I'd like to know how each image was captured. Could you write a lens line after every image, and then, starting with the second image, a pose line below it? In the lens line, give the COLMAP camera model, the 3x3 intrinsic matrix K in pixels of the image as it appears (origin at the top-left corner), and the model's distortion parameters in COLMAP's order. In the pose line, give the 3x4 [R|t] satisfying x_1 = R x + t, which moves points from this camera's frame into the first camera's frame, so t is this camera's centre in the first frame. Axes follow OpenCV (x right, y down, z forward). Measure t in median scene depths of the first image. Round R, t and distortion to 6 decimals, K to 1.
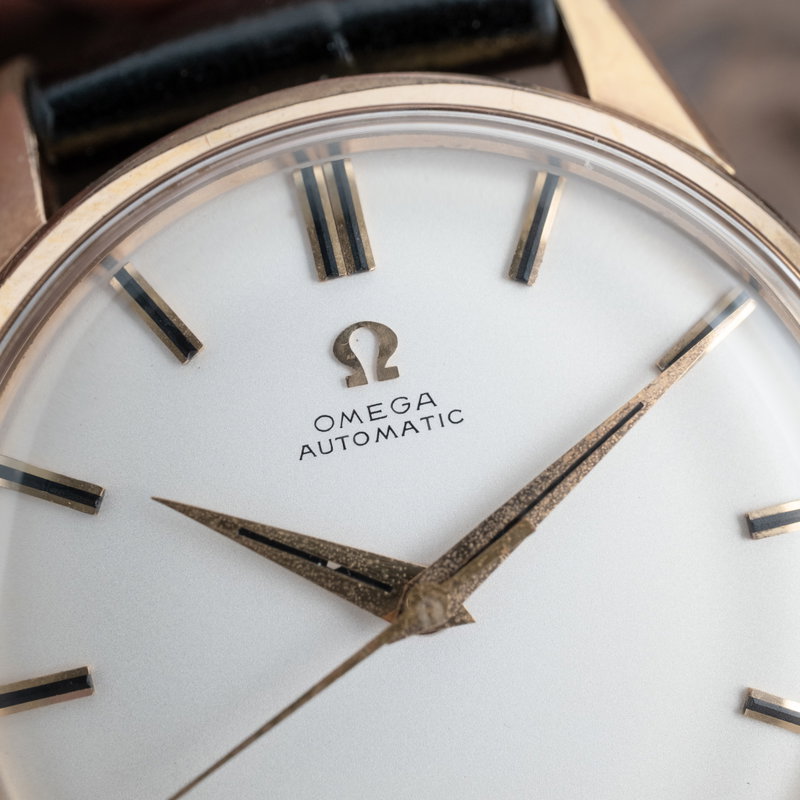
lens RADIAL K [[1374.6, 0, 403.2], [0, 1374.6, 398.2], [0, 0, 1]] dist [-0.027118, 0.000000]
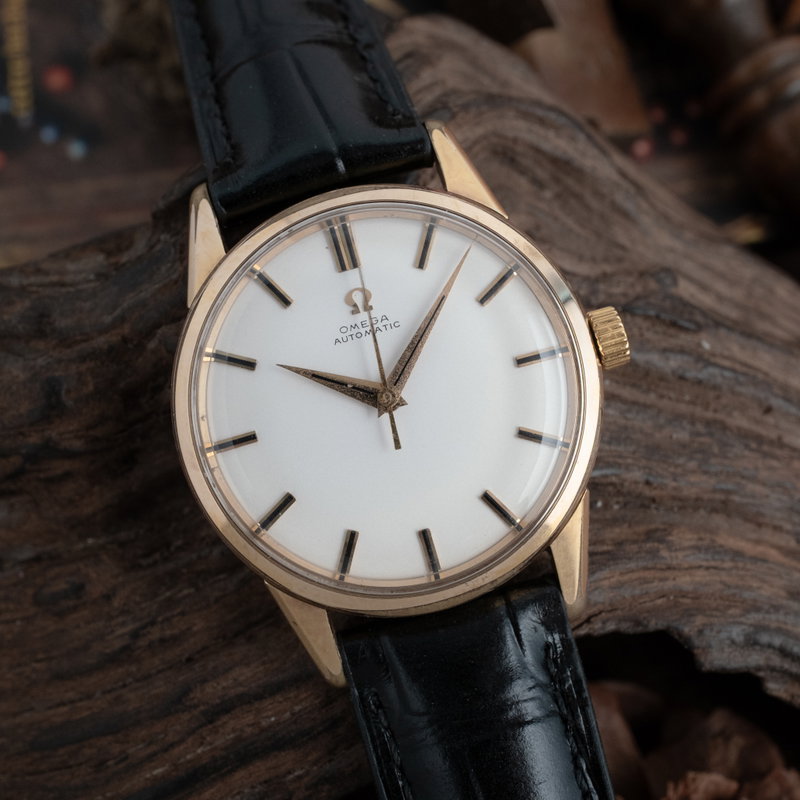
lens RADIAL K [[1374.6, 0, 400.7], [0, 1374.6, 398.3], [0, 0, 1]] dist [-0.027118, 0.000000]
pose [[0.997461, -0.049279, 0.051408, -0.088353], [0.040446, 0.986194, 0.160581, -0.252303], [-0.058612, -0.158094, 0.985683, -1.458504]]
